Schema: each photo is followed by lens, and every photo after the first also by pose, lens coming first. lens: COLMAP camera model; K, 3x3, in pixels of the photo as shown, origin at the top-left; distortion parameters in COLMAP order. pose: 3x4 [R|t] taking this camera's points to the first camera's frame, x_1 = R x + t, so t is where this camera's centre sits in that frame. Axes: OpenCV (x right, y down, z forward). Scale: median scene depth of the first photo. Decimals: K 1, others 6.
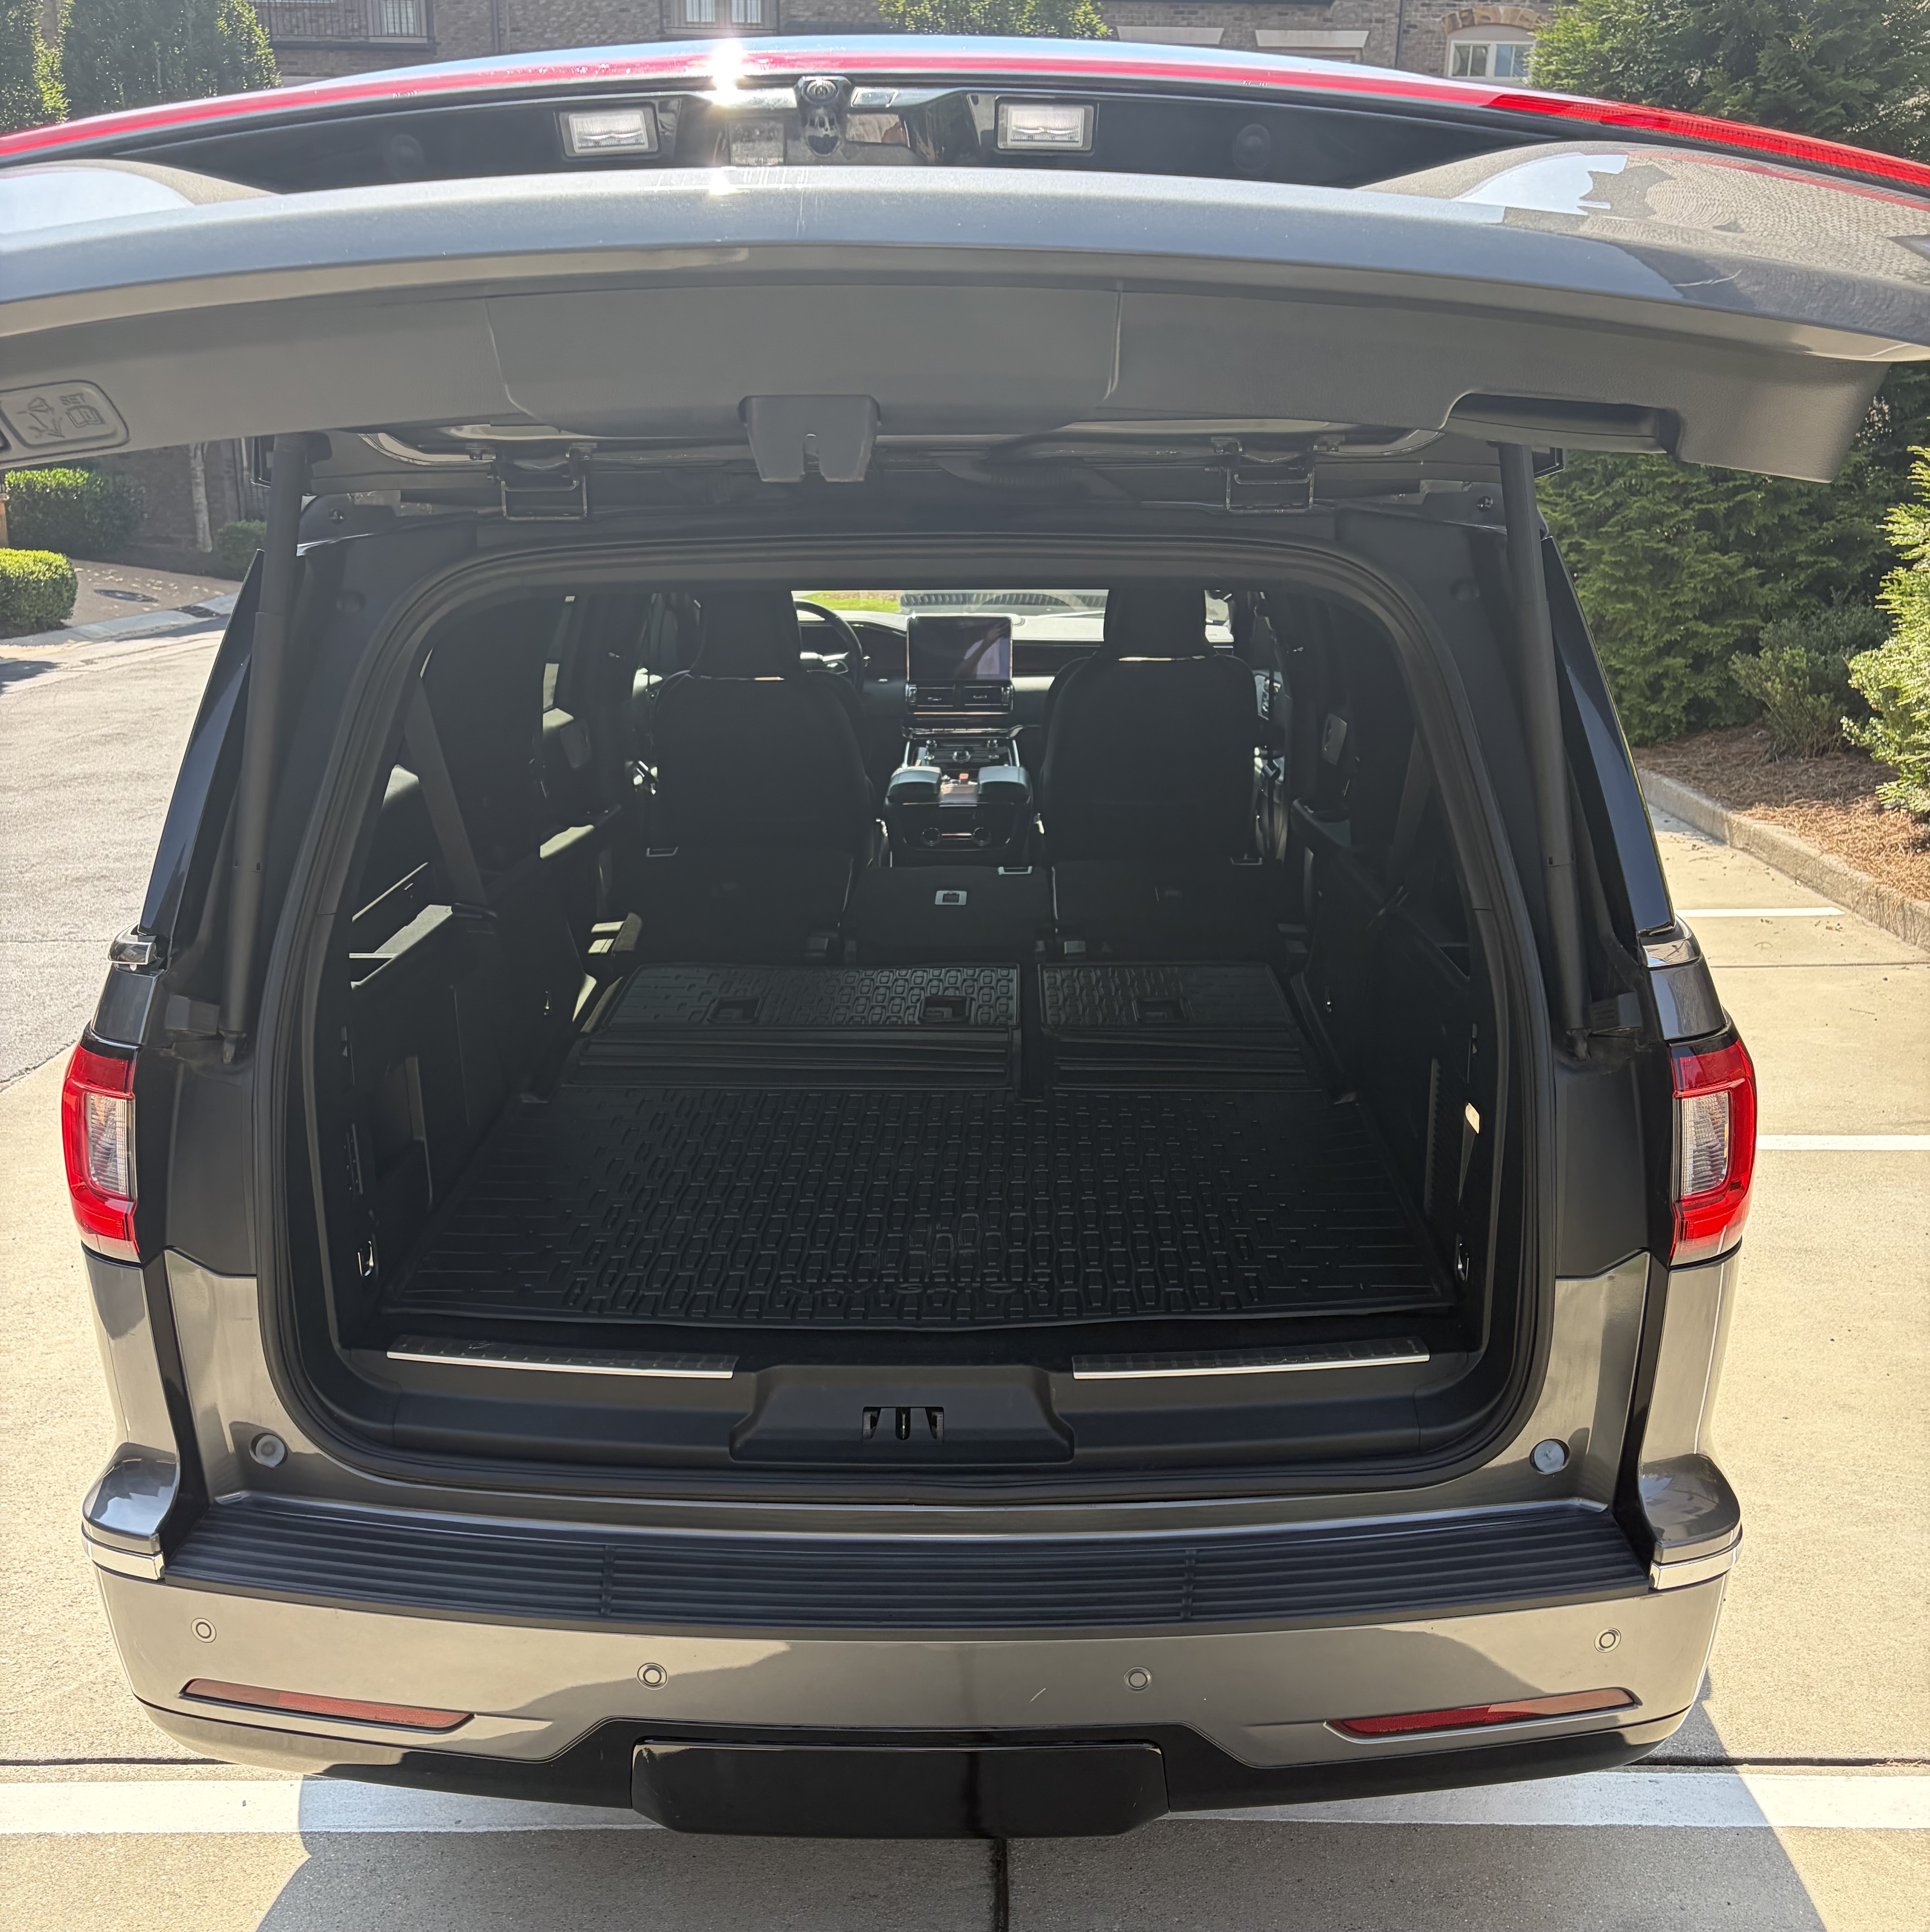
lens RADIAL K [[1783.7, 0, 975.6], [0, 1783.7, 1063.6], [0, 0, 1]] dist [0.010963, 0.009176]
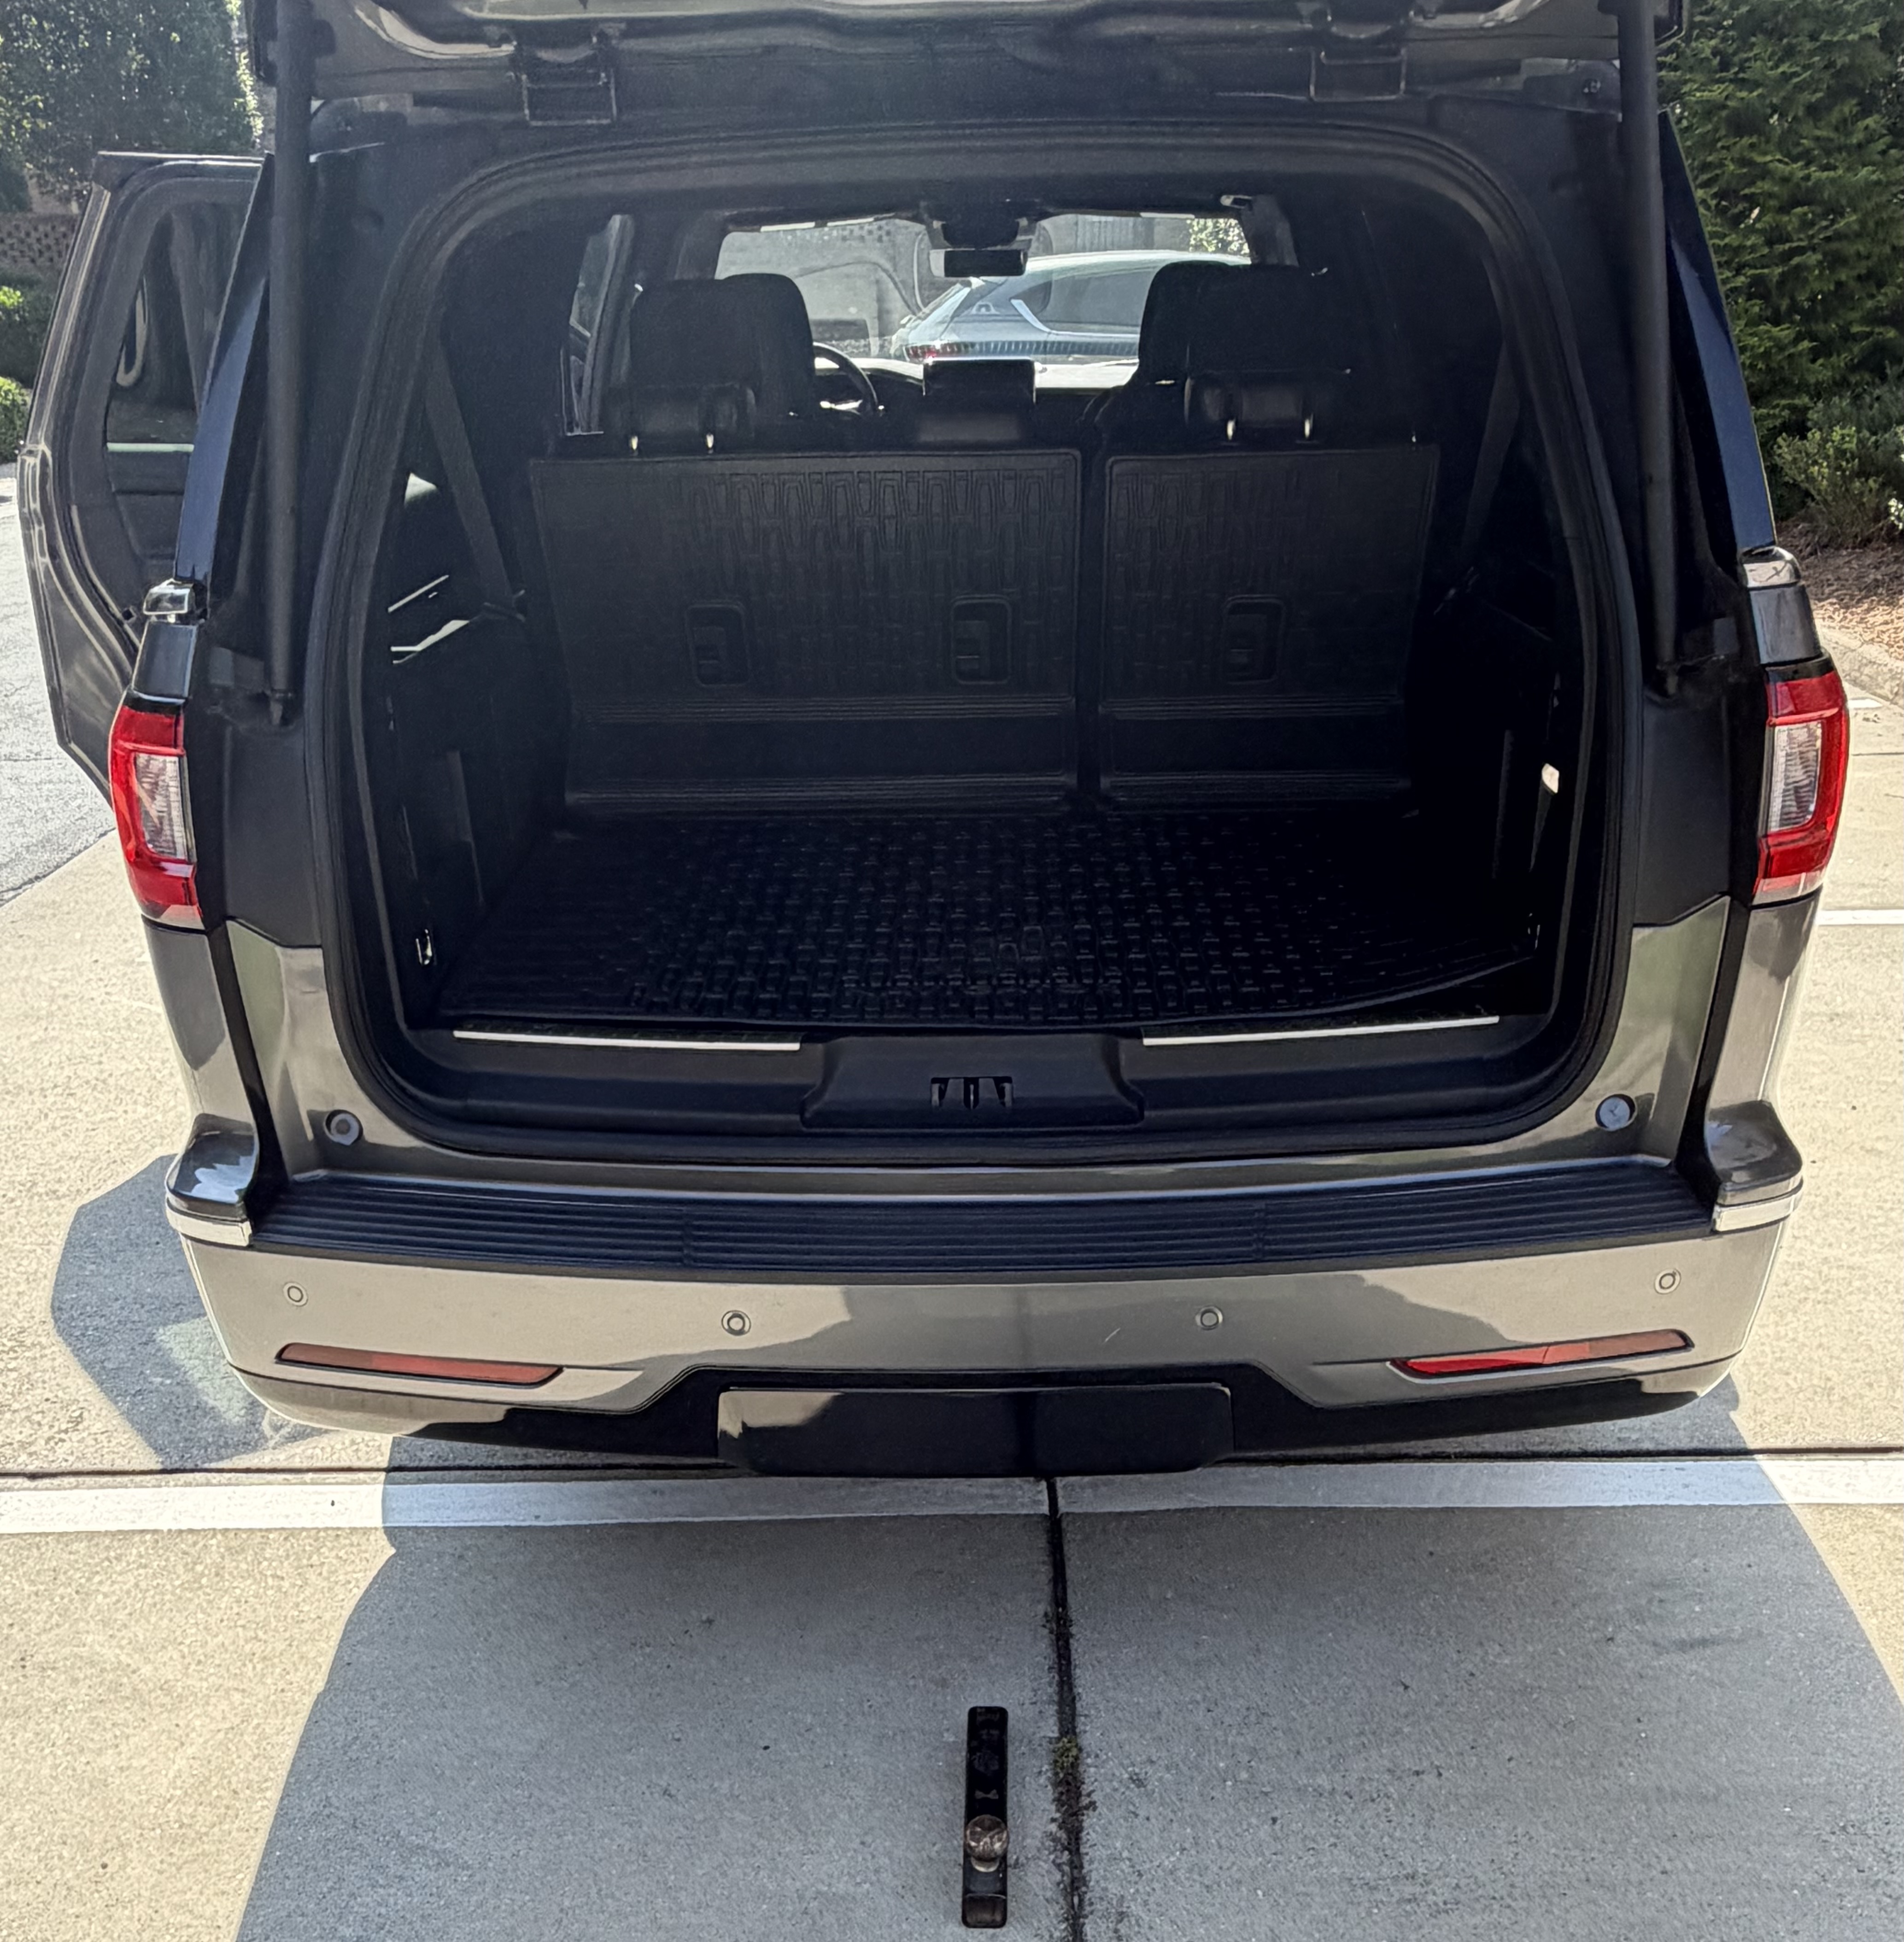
lens RADIAL K [[1771.5, 0, 960.9], [0, 1771.5, 1249.7], [0, 0, 1]] dist [0.002135, -0.007483]
pose [[0.999927, -0.011726, -0.003054, -0.041560], [0.012066, 0.986696, 0.162130, 0.118435], [0.001112, -0.162155, 0.986765, 0.001376]]
